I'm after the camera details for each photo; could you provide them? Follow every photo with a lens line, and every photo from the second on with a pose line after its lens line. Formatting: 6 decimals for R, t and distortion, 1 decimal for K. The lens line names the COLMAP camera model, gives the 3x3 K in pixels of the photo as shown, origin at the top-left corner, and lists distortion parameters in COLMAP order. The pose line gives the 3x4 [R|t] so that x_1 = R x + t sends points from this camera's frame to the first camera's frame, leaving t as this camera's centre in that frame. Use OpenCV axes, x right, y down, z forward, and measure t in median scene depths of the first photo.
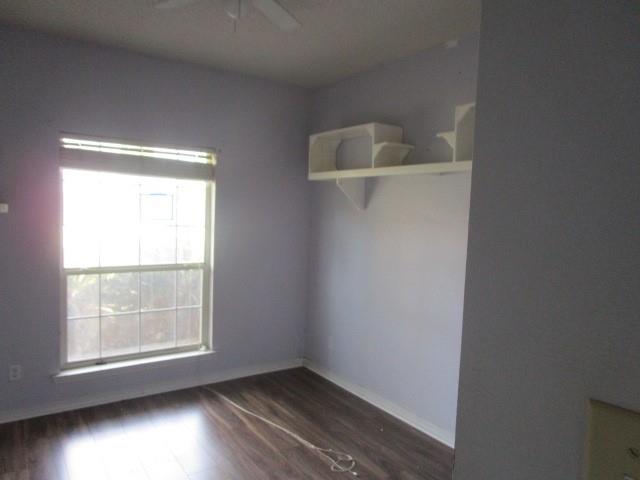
lens RADIAL K [[452.4, 0, 320.0], [0, 452.4, 240.0], [0, 0, 1]] dist [-0.035976, 0.008885]
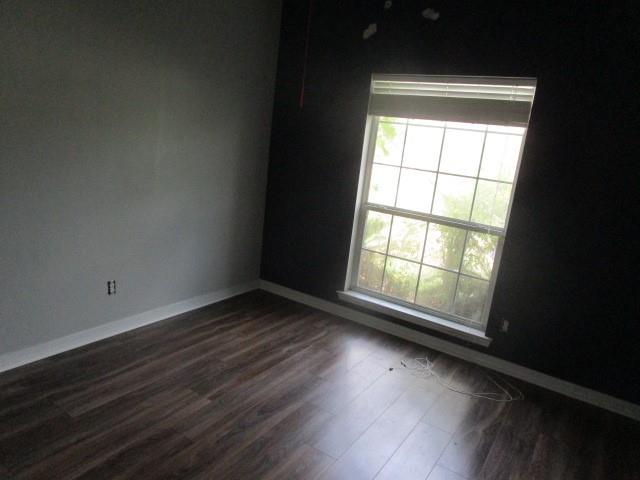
lens RADIAL K [[452.4, 0, 320.0], [0, 452.4, 240.0], [0, 0, 1]] dist [-0.035976, 0.008885]
pose [[0.365015, 0.210928, -0.906793, 0.399569], [-0.163708, 0.973363, 0.160515, -0.006441], [0.916496, 0.089859, 0.389822, 0.438209]]
